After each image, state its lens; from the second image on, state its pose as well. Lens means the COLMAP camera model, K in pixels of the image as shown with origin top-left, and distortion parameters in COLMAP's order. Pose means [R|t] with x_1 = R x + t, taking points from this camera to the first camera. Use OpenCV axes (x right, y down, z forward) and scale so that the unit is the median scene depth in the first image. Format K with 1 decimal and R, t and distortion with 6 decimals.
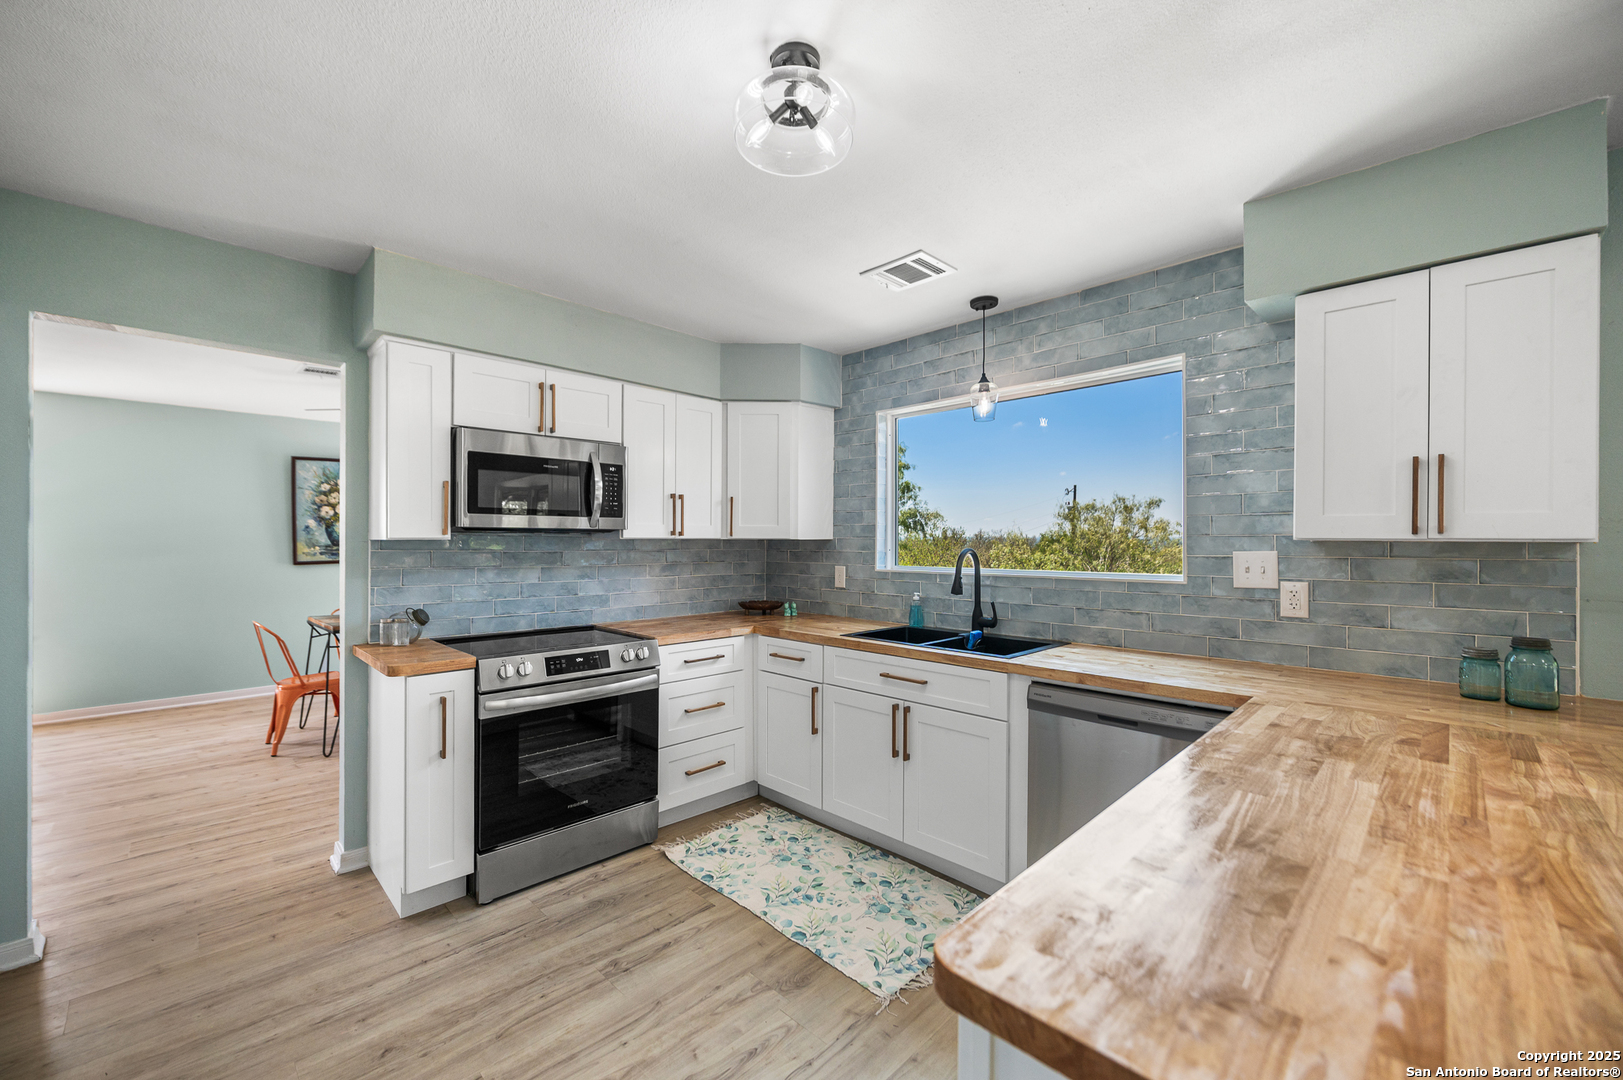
lens RADIAL K [[659.6, 0, 813.7], [0, 659.6, 545.0], [0, 0, 1]] dist [-0.001158, 0.000067]
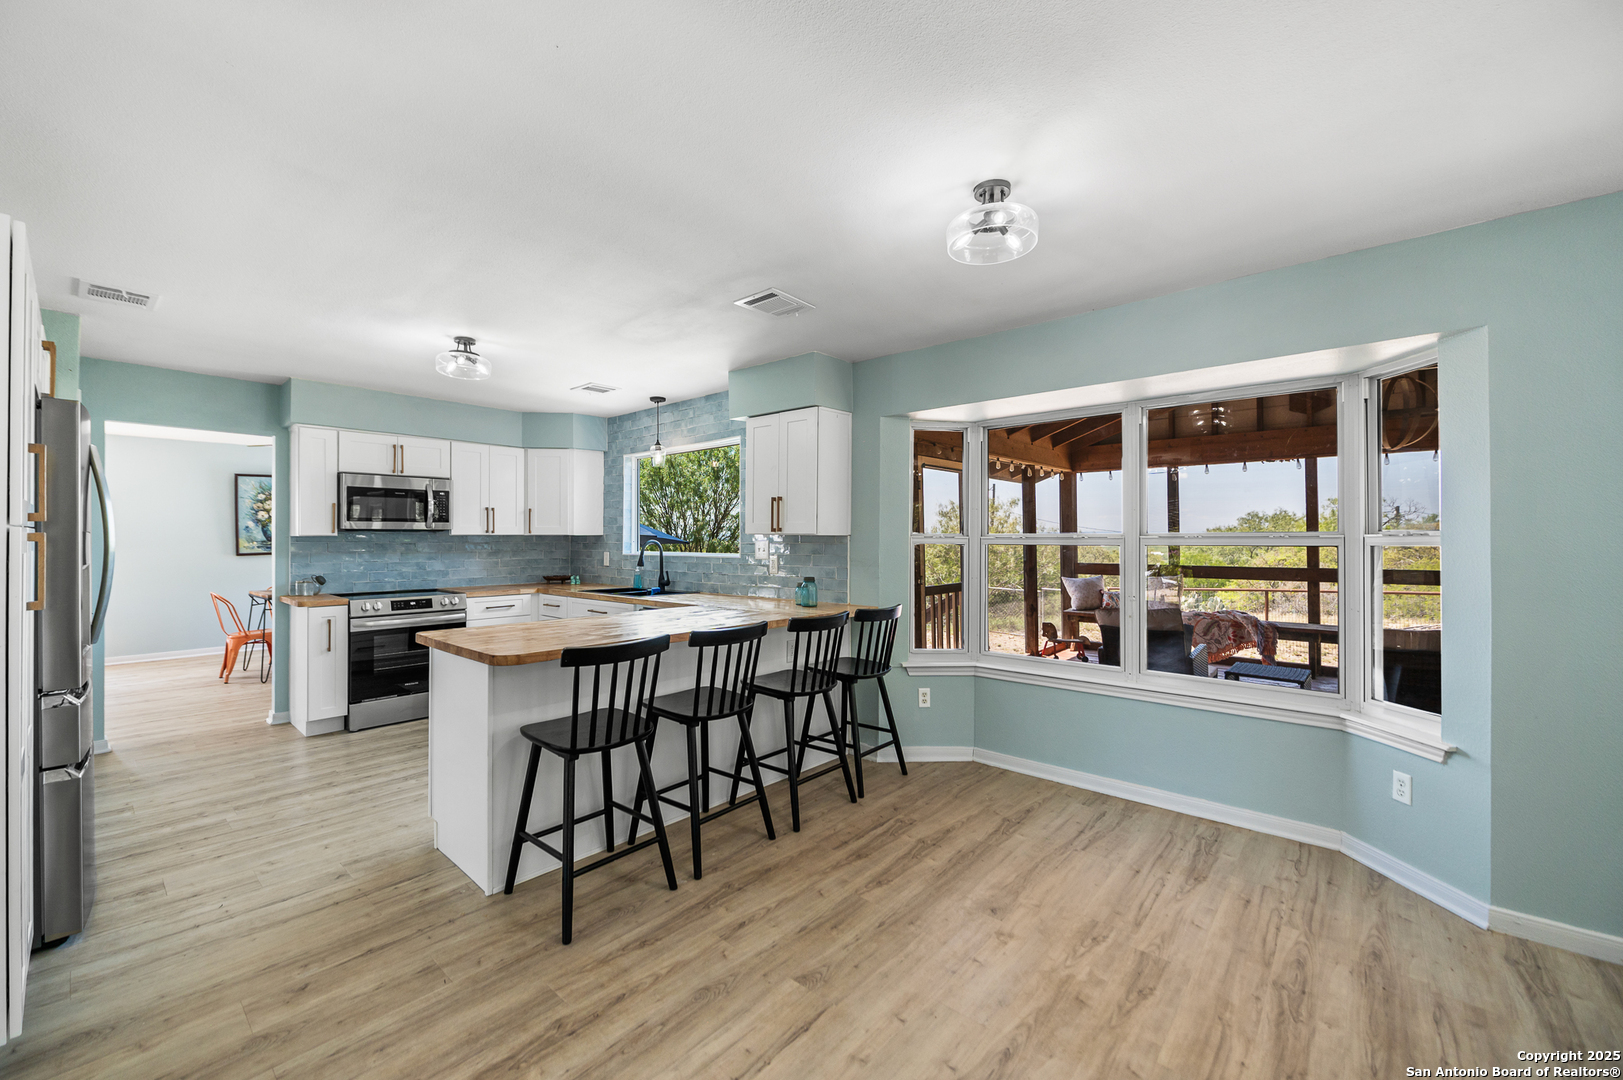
lens RADIAL K [[660.8, 0, 811.5], [0, 660.8, 540.0], [0, 0, 1]] dist [-0.001094, -0.000244]
pose [[0.998216, -0.003187, 0.059624, 0.545676], [0.003315, 0.999992, -0.002047, 0.009988], [-0.059617, 0.002241, 0.998219, -0.751447]]
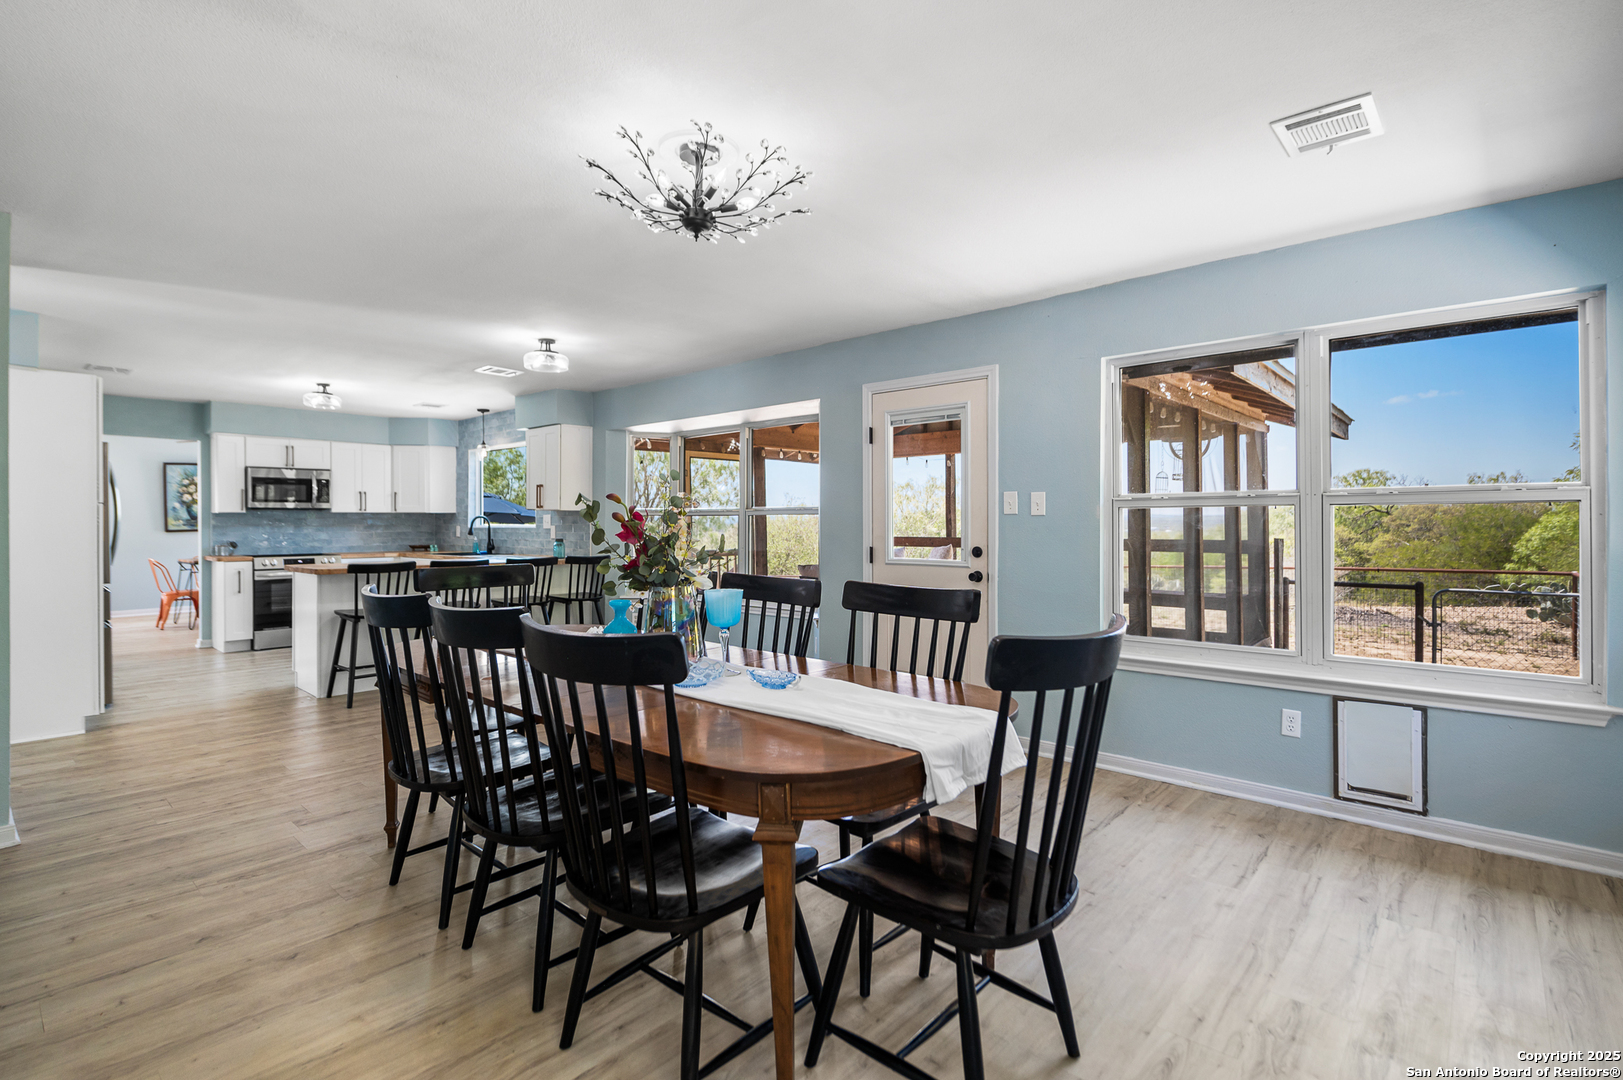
lens RADIAL K [[783.9, 0, 815.4], [0, 783.9, 531.1], [0, 0, 1]] dist [-0.000425, -0.000205]
pose [[0.998701, -0.005744, 0.050633, 1.260805], [0.005451, 0.999968, 0.005933, 0.049244], [-0.050665, -0.005649, 0.998700, -1.794660]]
